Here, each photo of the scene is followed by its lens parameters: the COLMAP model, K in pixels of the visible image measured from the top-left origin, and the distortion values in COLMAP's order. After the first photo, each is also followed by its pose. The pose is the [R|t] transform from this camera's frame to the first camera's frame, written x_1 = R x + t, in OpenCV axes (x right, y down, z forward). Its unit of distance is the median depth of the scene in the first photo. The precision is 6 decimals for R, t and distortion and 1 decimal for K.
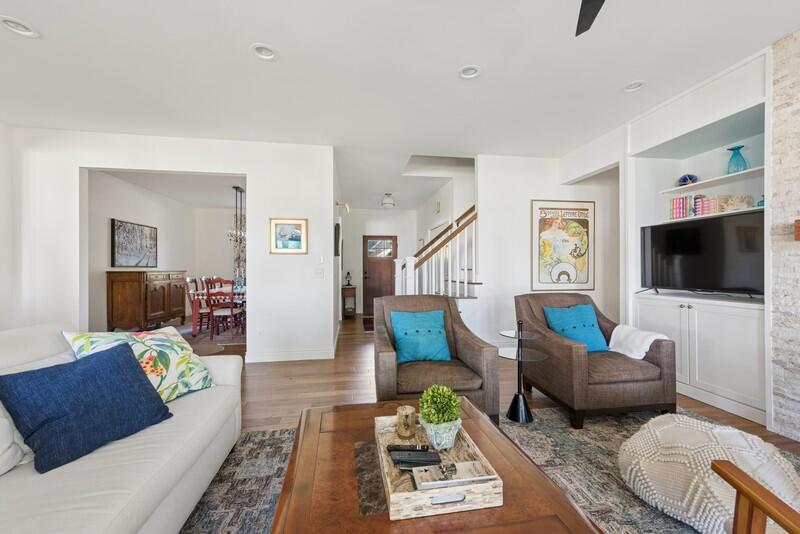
lens RADIAL K [[326.0, 0, 404.3], [0, 326.0, 267.3], [0, 0, 1]] dist [0.009772, -0.003240]
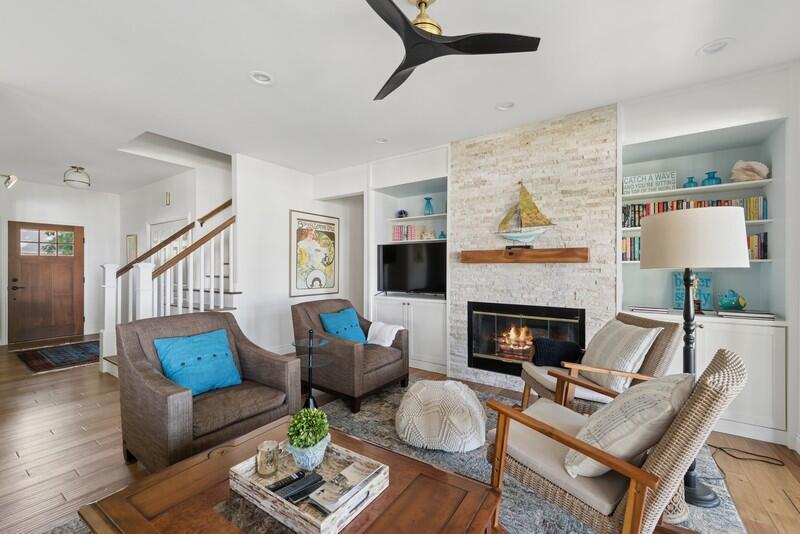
lens RADIAL K [[326.0, 0, 404.1], [0, 326.0, 266.9], [0, 0, 1]] dist [0.009772, -0.003240]
pose [[0.687747, 0.008540, 0.725900, -0.189952], [-0.007826, 0.999960, -0.004350, -0.036676], [-0.725908, -0.002689, 0.687786, 0.028975]]
